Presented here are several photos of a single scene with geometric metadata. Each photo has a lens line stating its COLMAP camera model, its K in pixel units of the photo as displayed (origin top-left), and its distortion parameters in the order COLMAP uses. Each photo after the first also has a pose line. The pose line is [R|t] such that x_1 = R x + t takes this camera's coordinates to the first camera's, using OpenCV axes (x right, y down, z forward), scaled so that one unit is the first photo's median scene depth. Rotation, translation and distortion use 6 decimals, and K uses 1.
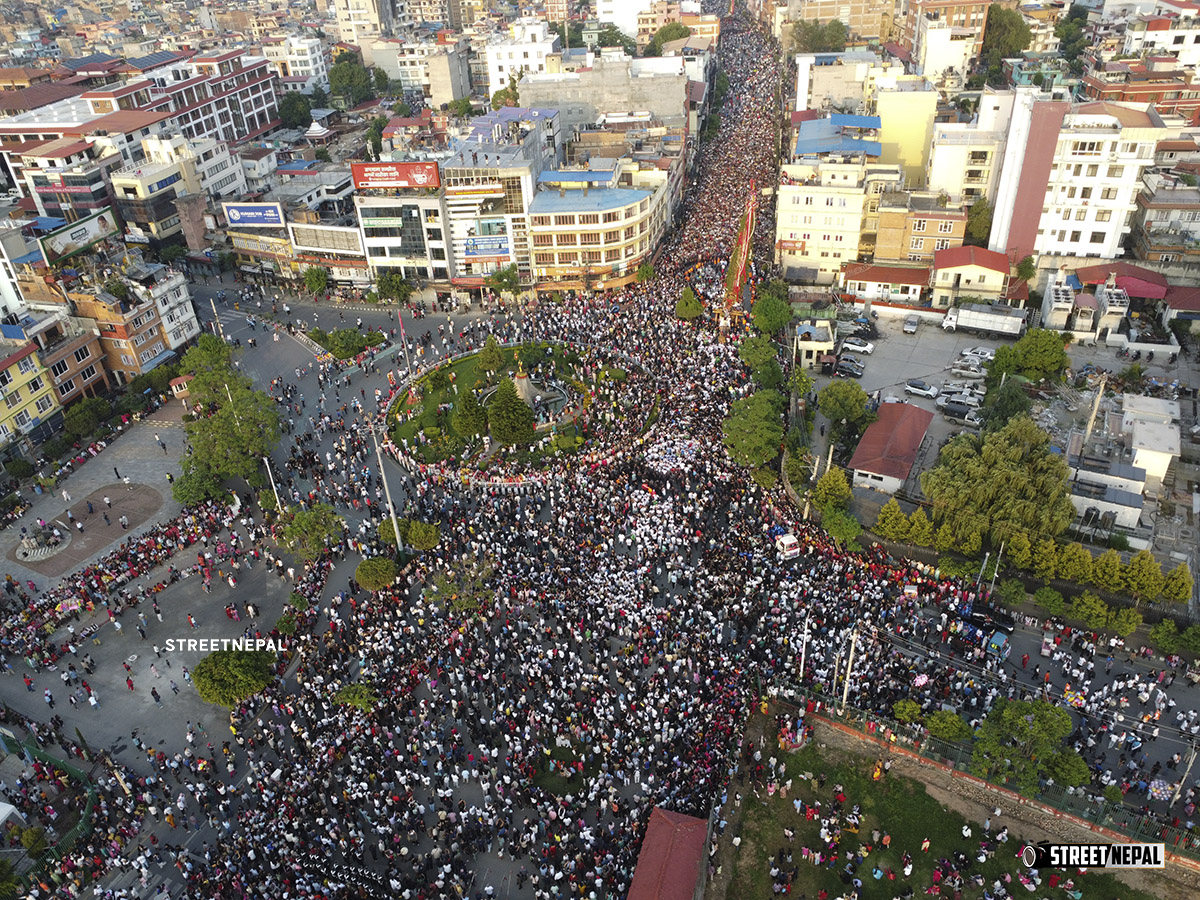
lens RADIAL K [[904.3, 0, 602.5], [0, 904.3, 451.6], [0, 0, 1]] dist [0.013373, 0.002211]
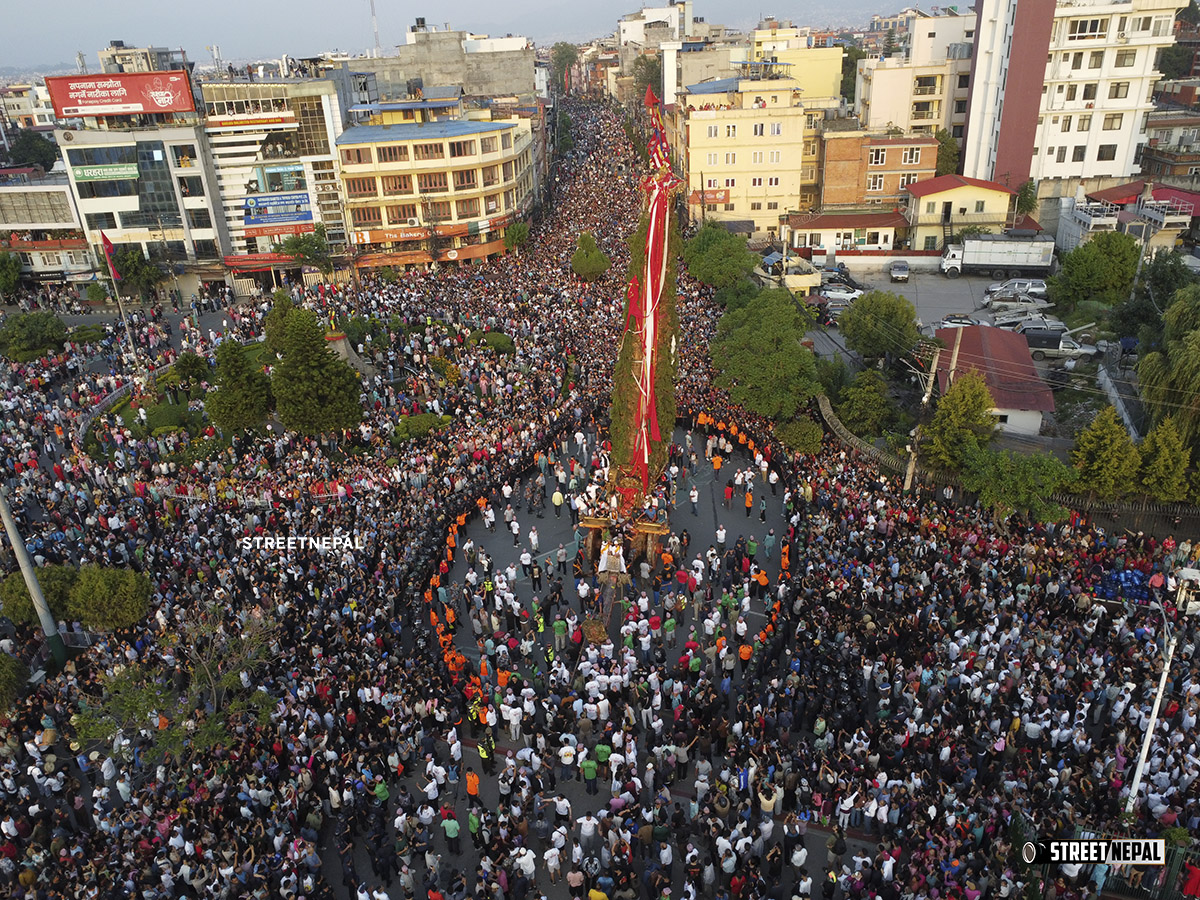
lens RADIAL K [[904.3, 0, 593.7], [0, 904.3, 450.1], [0, 0, 1]] dist [0.013373, 0.002211]
pose [[0.982740, -0.076820, 0.168287, -0.024658], [0.100973, 0.984987, -0.140018, 0.070244], [-0.155004, 0.154594, 0.975743, 0.344502]]
